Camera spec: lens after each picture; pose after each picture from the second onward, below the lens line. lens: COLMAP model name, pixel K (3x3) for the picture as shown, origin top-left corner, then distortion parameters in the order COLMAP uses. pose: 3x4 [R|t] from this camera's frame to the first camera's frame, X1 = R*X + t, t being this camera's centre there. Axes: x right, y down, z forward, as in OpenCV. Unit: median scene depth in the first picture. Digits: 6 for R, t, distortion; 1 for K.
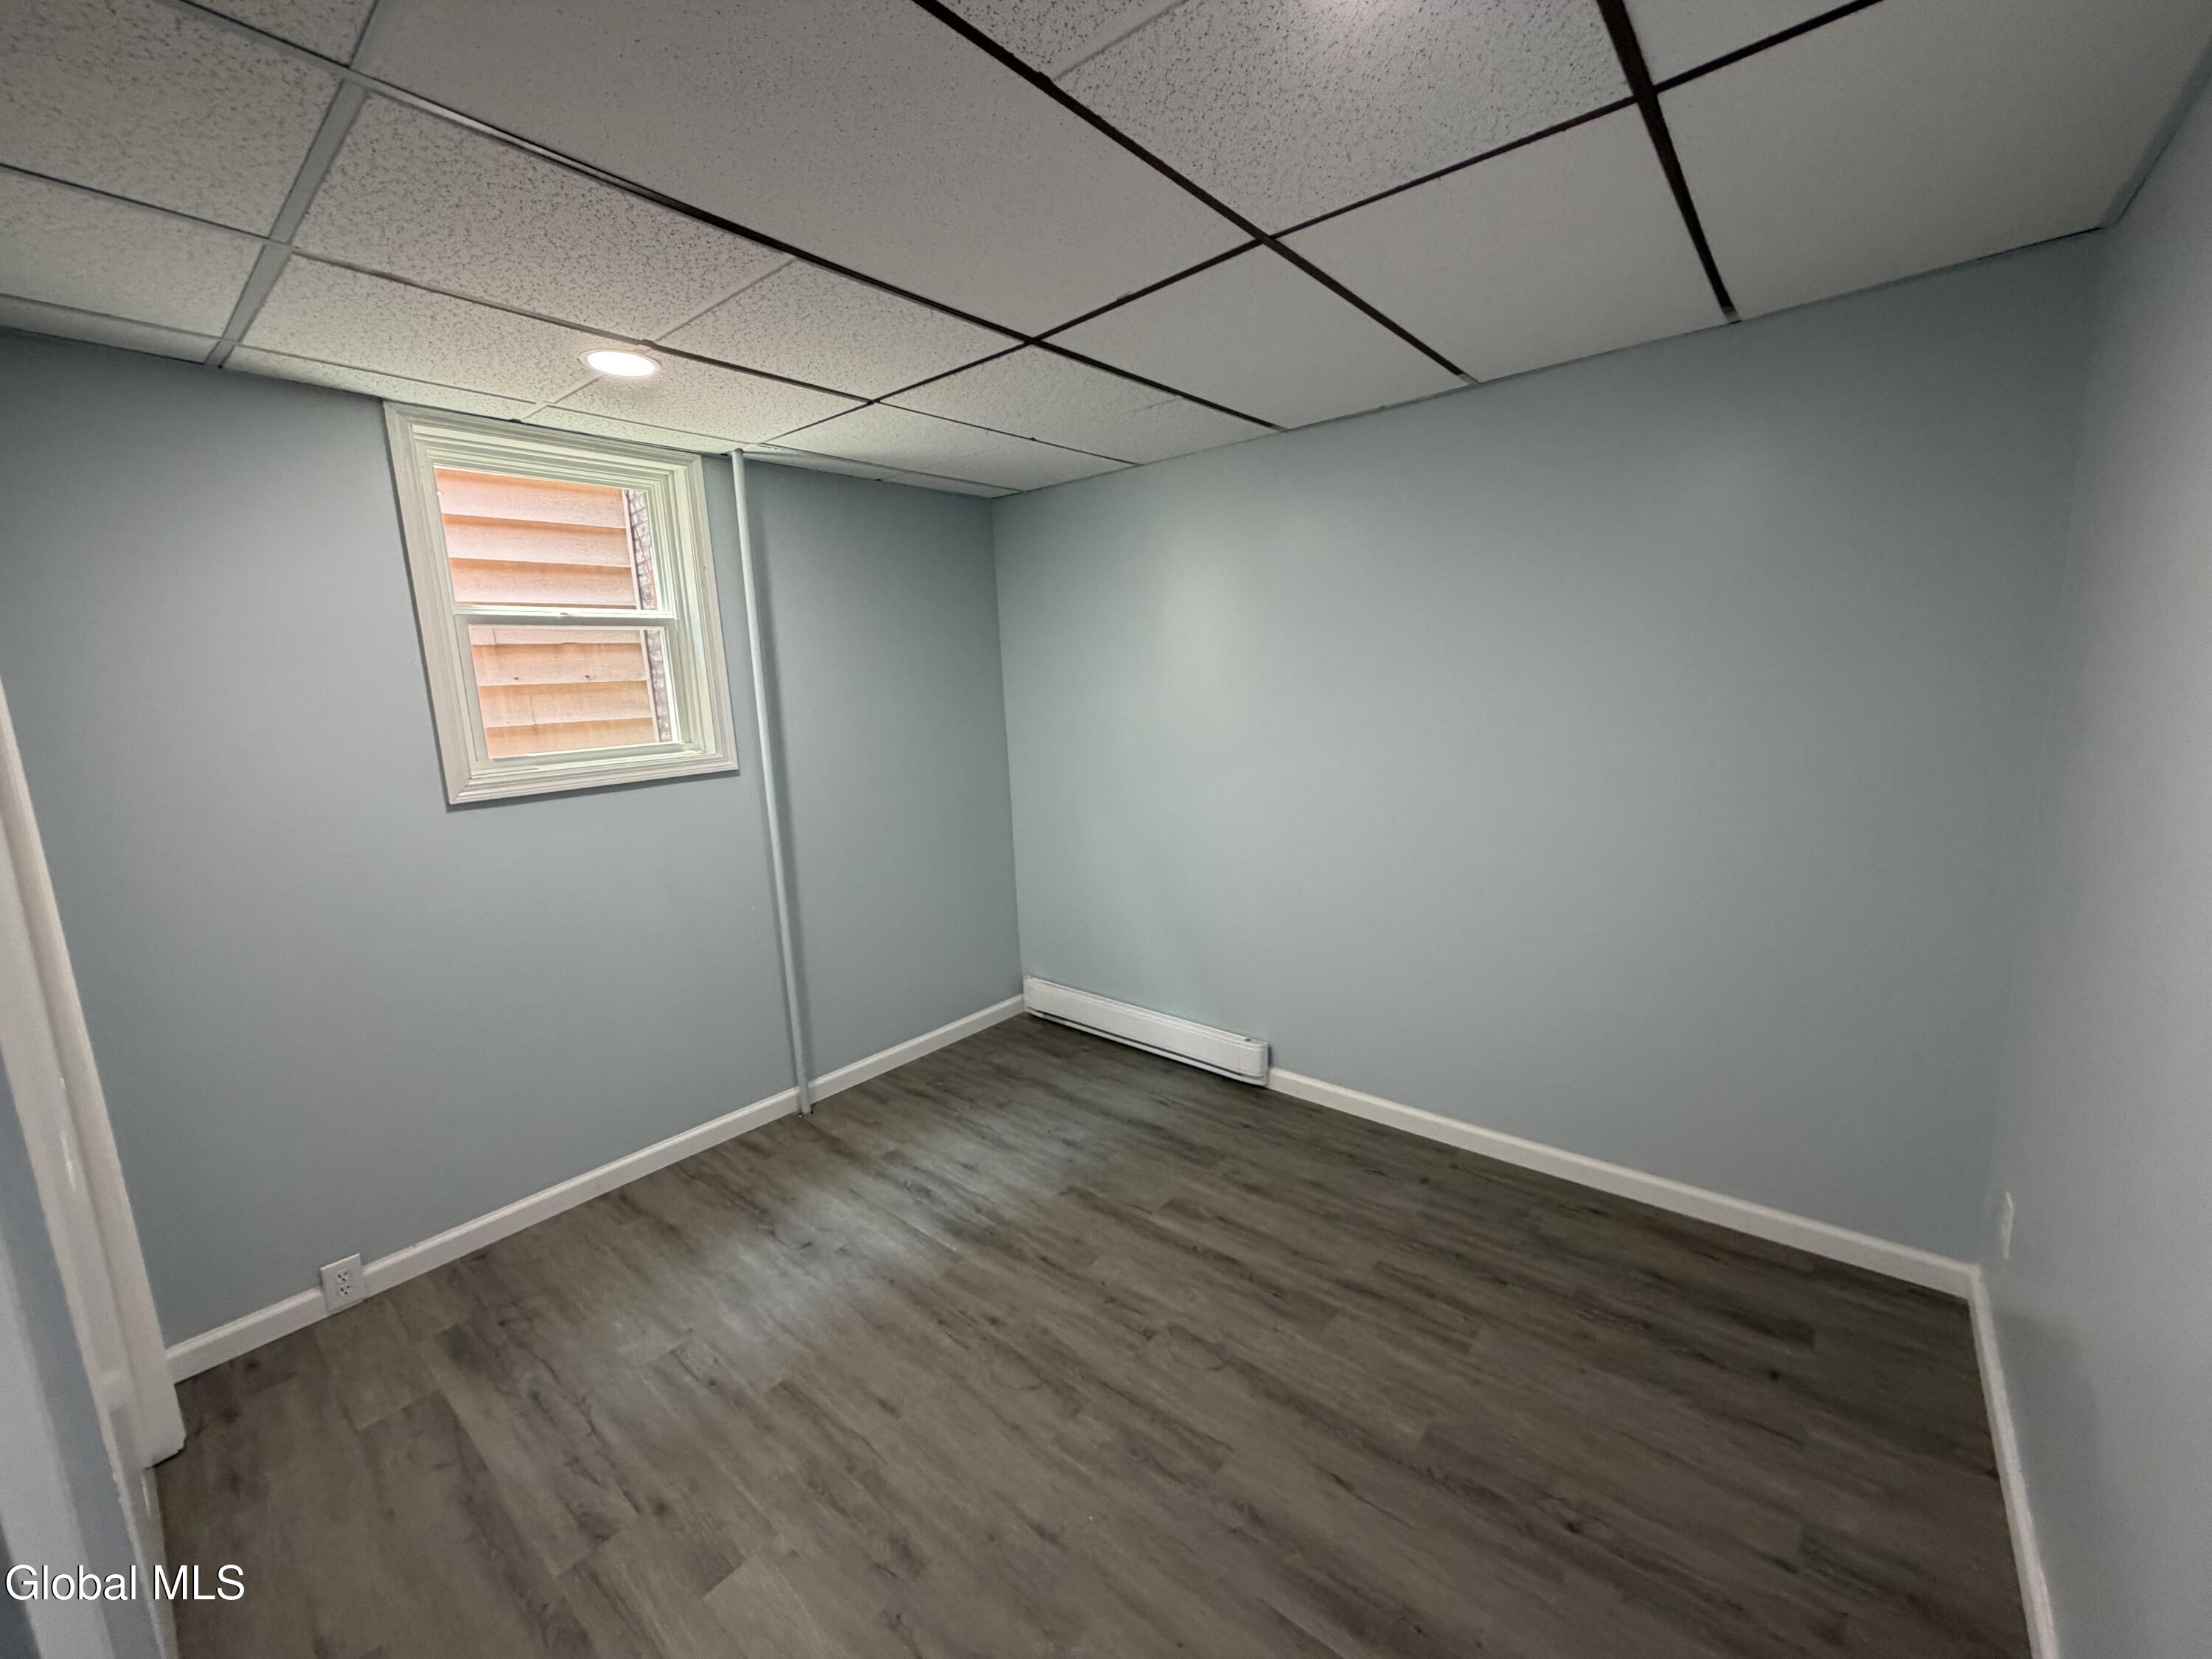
lens RADIAL K [[882.9, 0, 1101.9], [0, 882.9, 817.7], [0, 0, 1]] dist [0.001094, 0.000075]
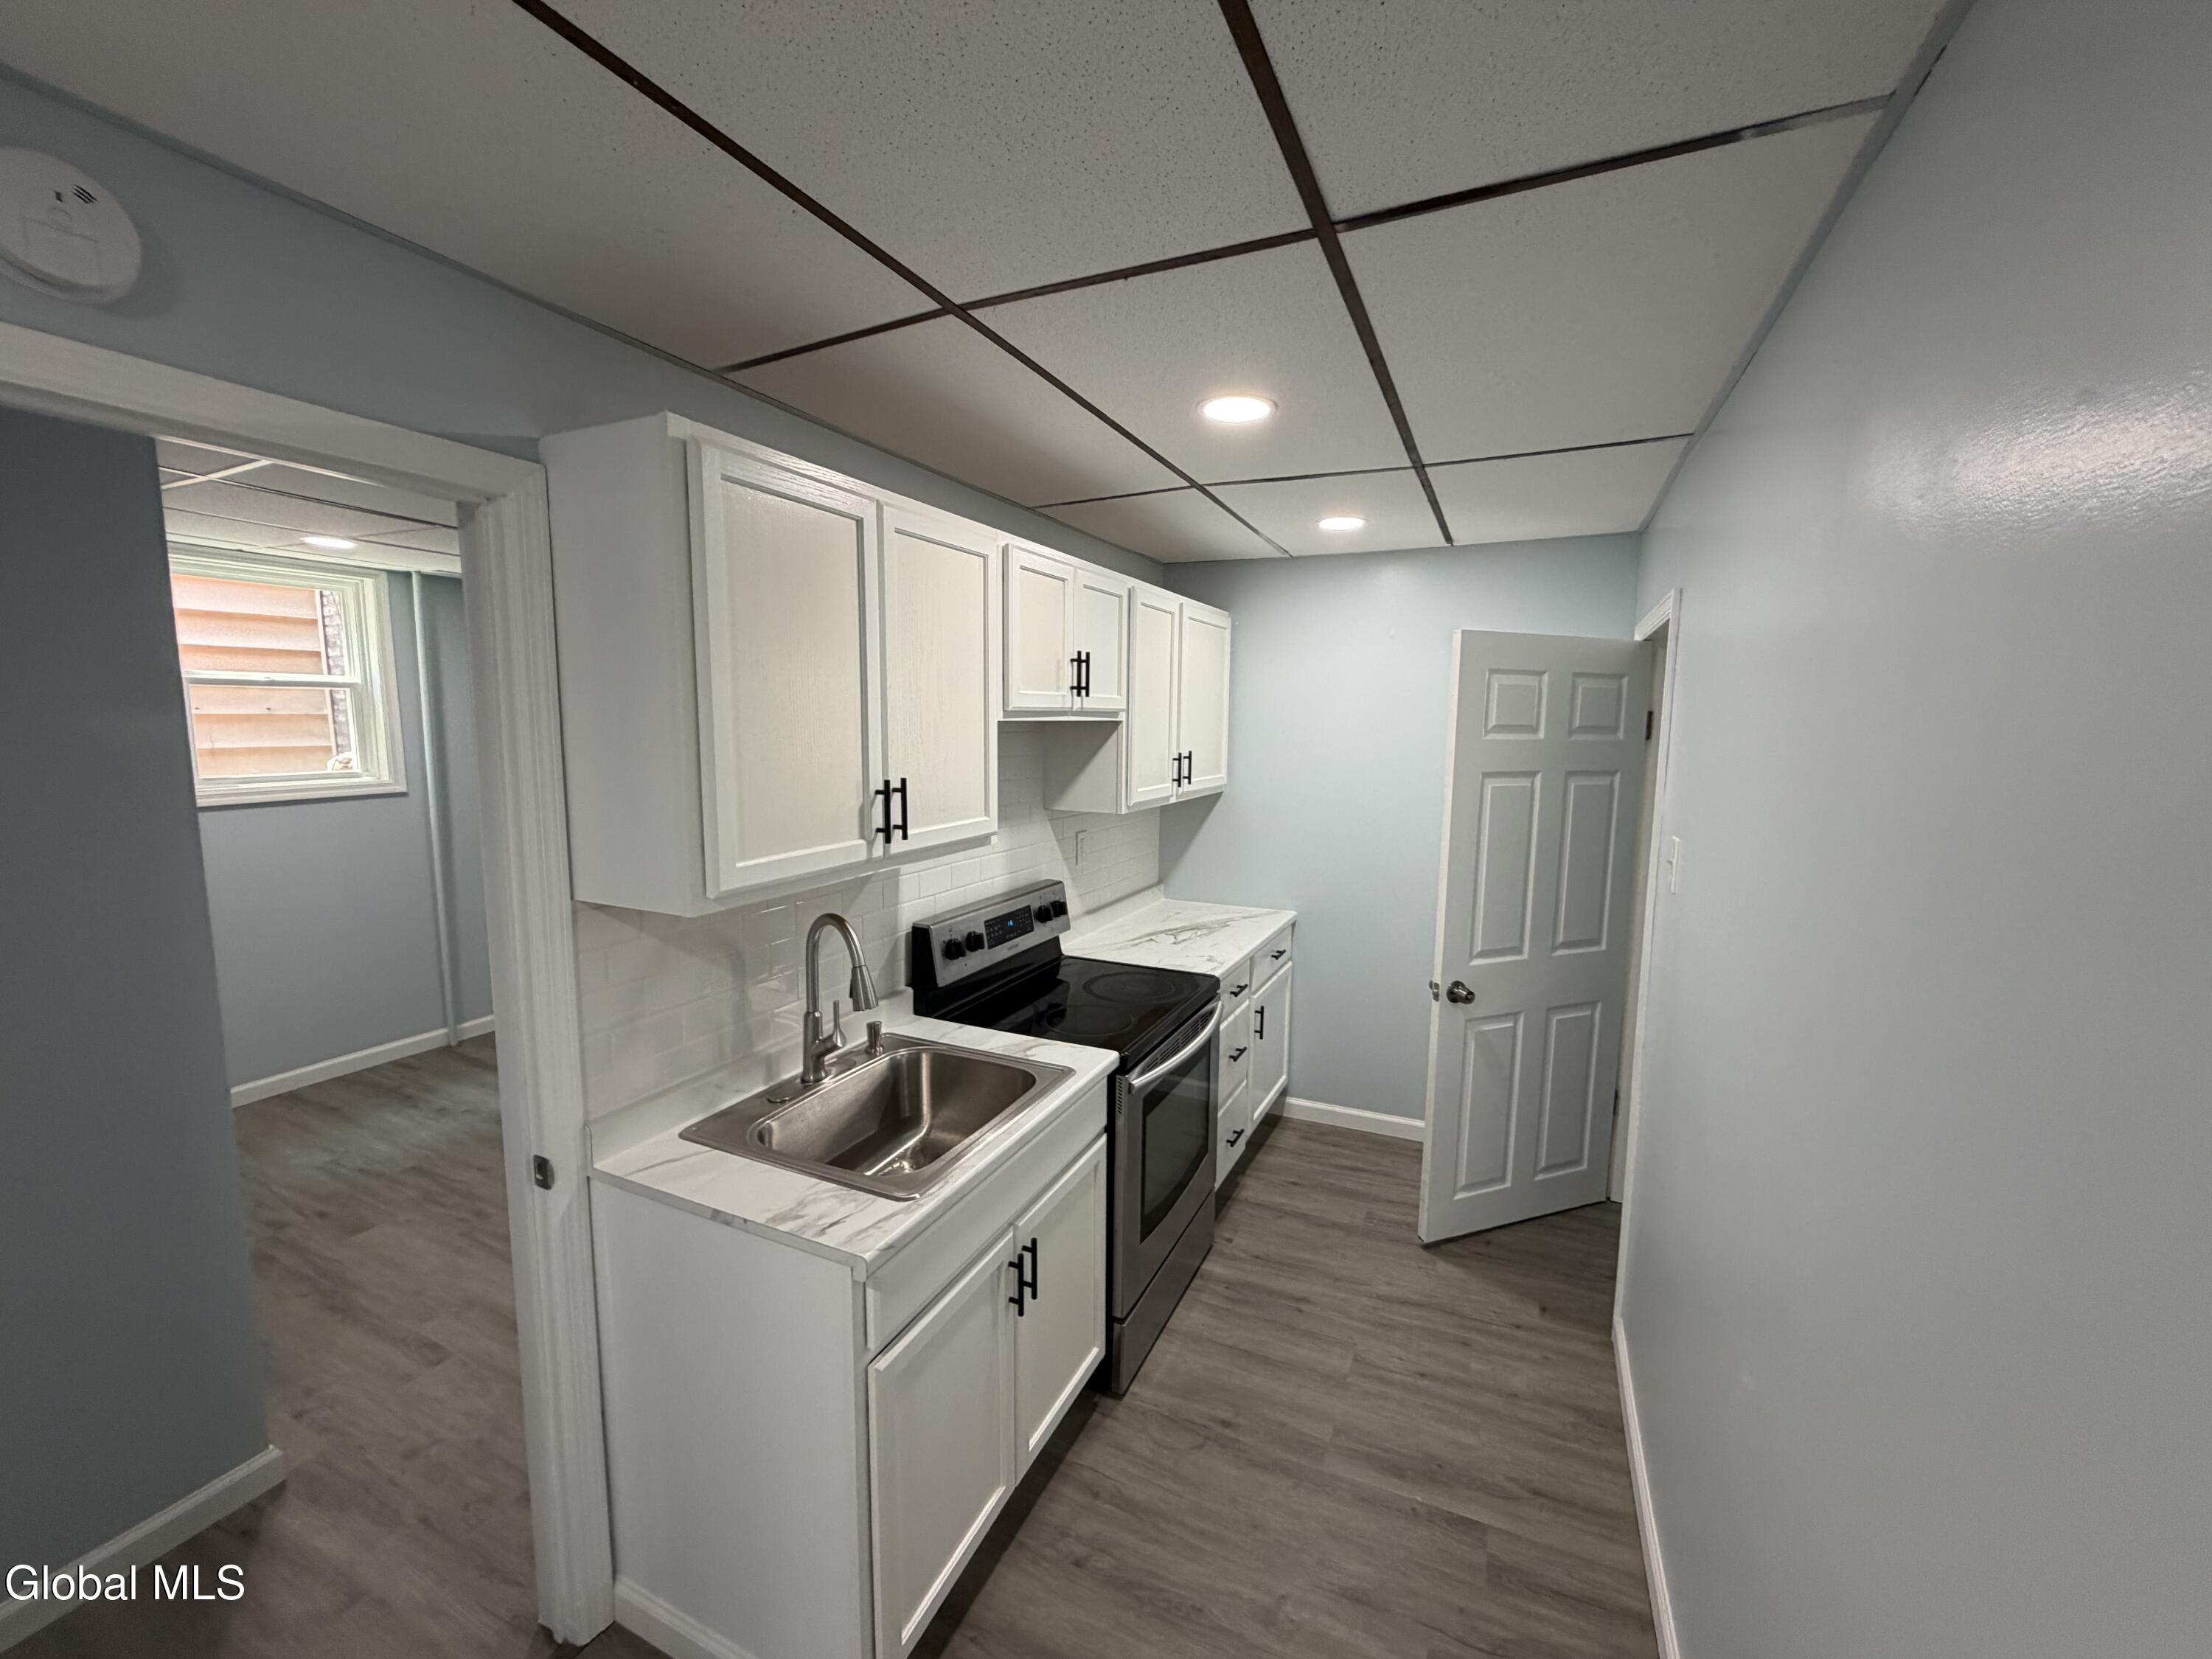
lens RADIAL K [[882.9, 0, 1099.3], [0, 882.9, 823.1], [0, 0, 1]] dist [0.001094, 0.000075]
pose [[0.967451, 0.026879, 0.251628, 0.325614], [-0.015987, 0.998849, -0.045230, 0.044270], [-0.252554, 0.039735, 0.966767, -0.685564]]
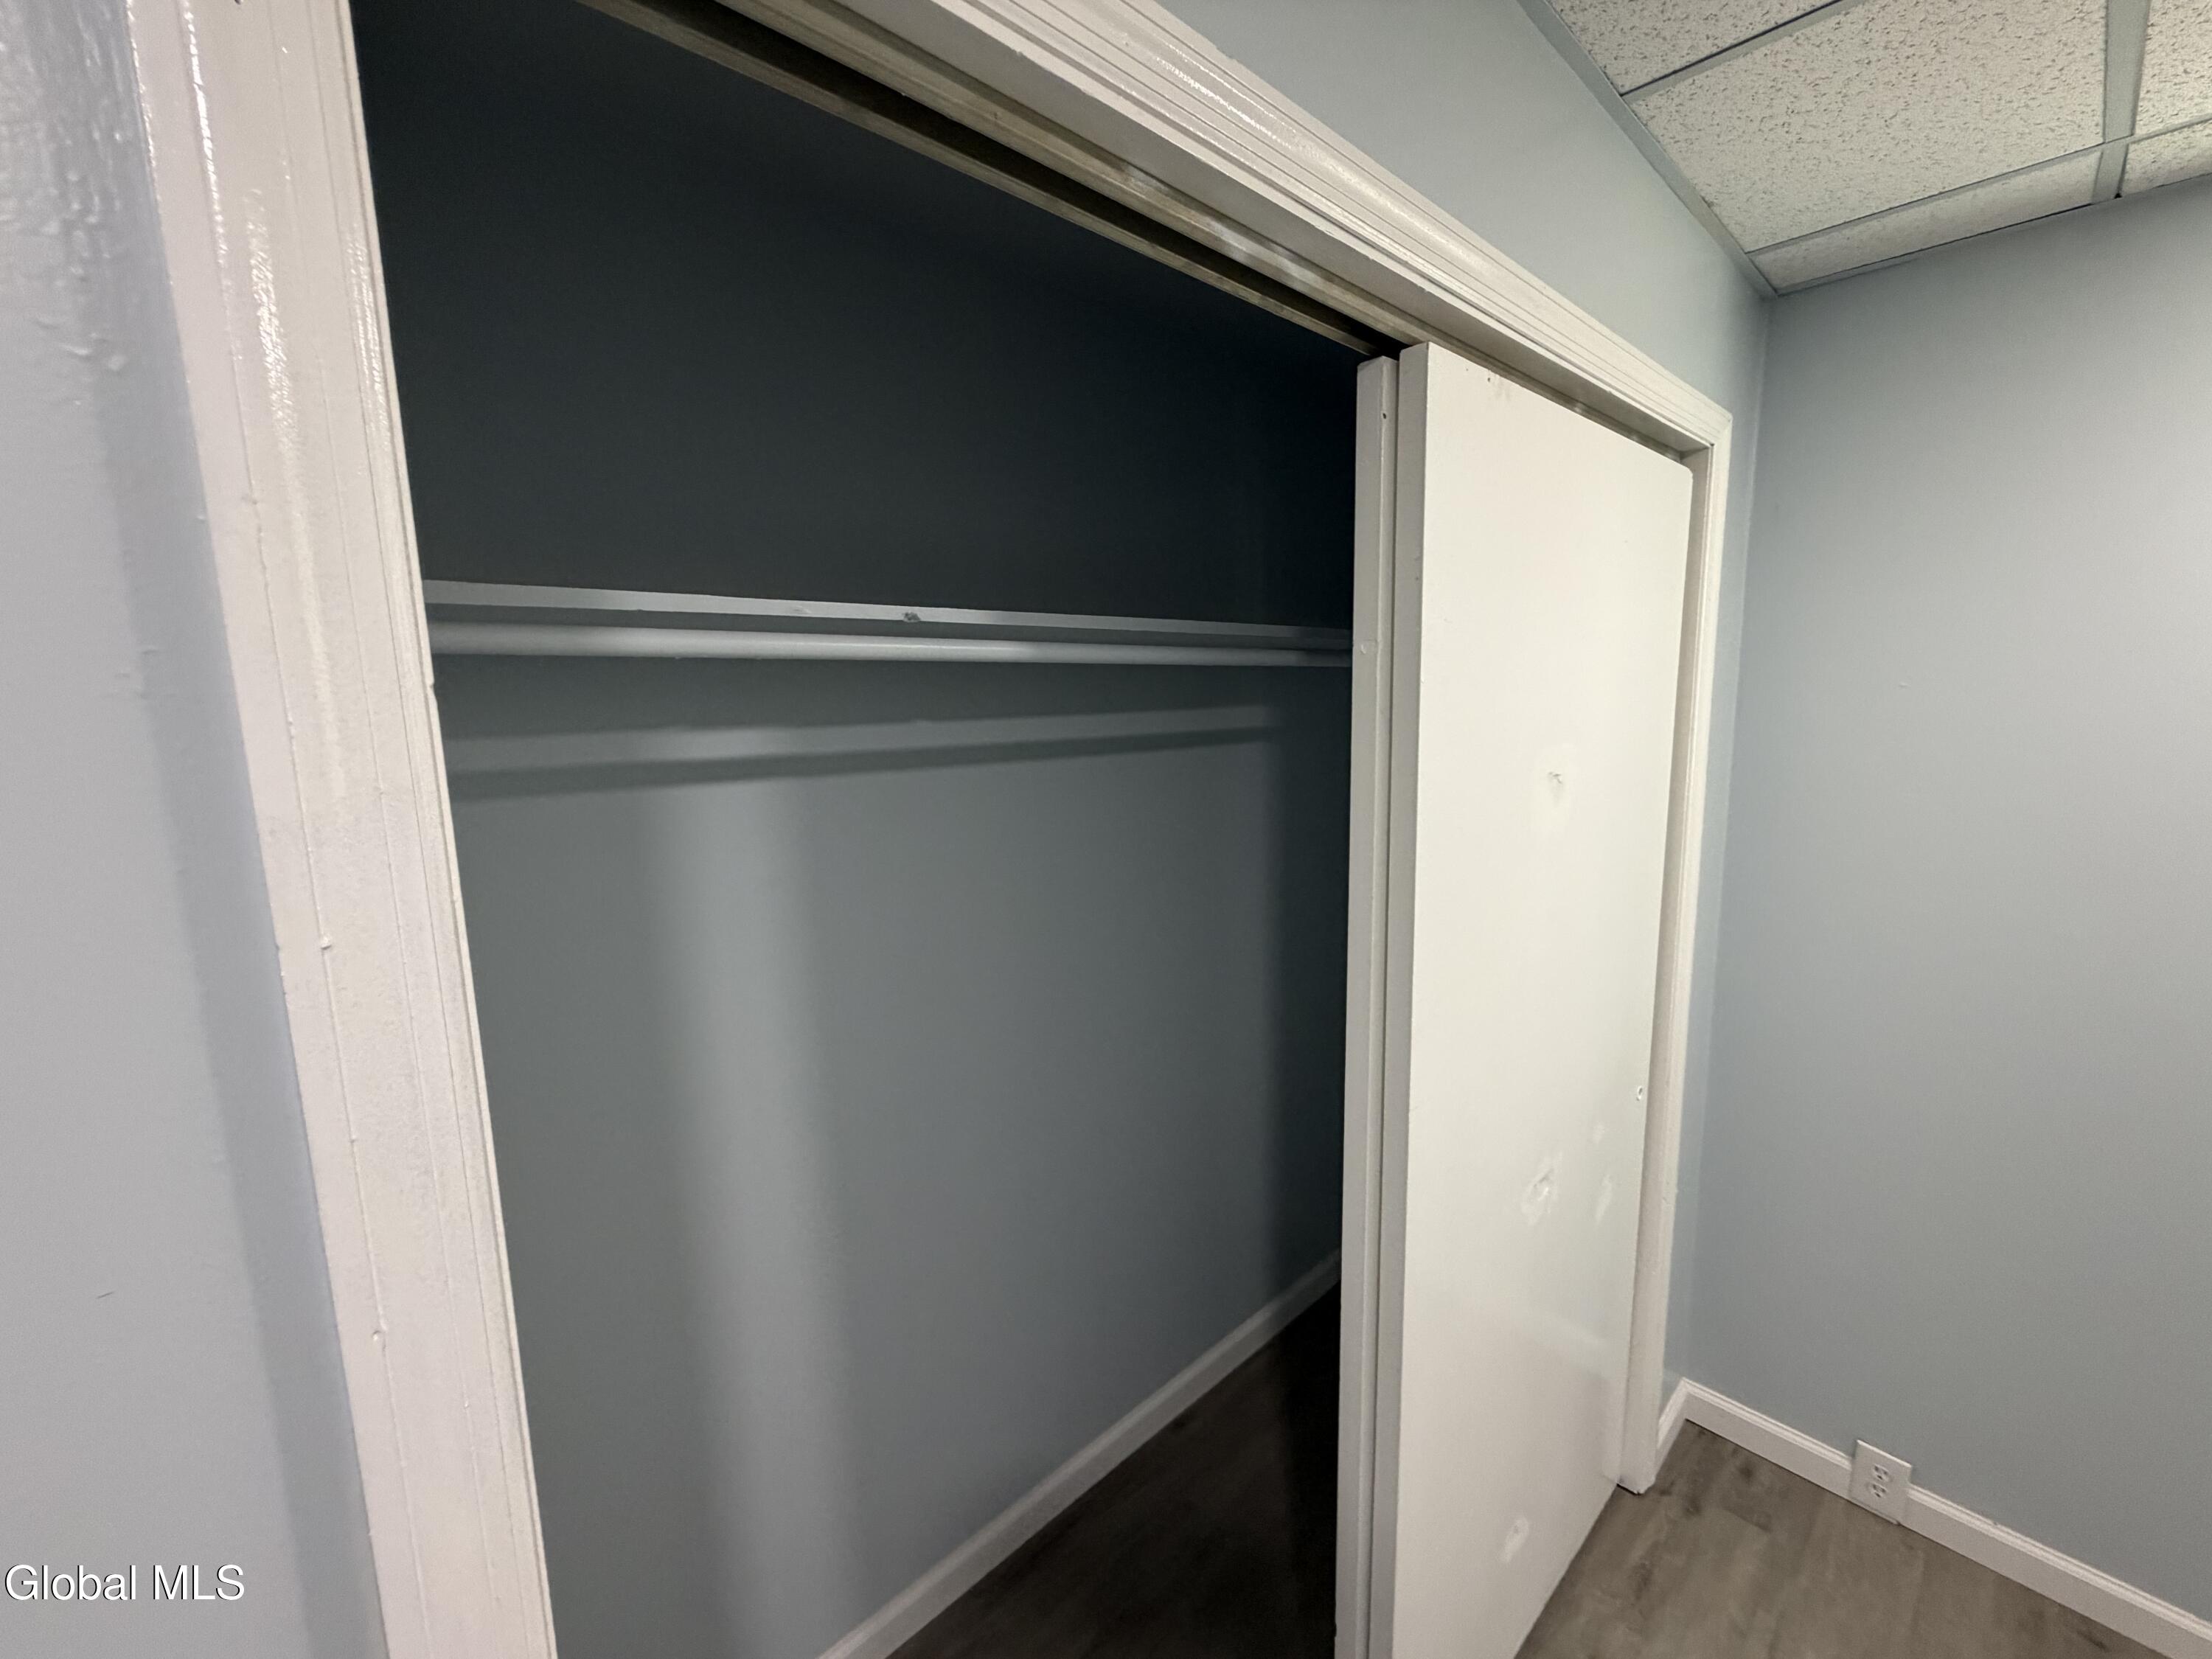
lens RADIAL K [[882.9, 0, 1113.7], [0, 882.9, 825.5], [0, 0, 1]] dist [0.001094, 0.000075]
pose [[-0.126283, 0.194551, -0.972729, -0.131200], [-0.126495, 0.969417, 0.210310, -0.076303], [0.983896, 0.149604, -0.097811, 0.301403]]
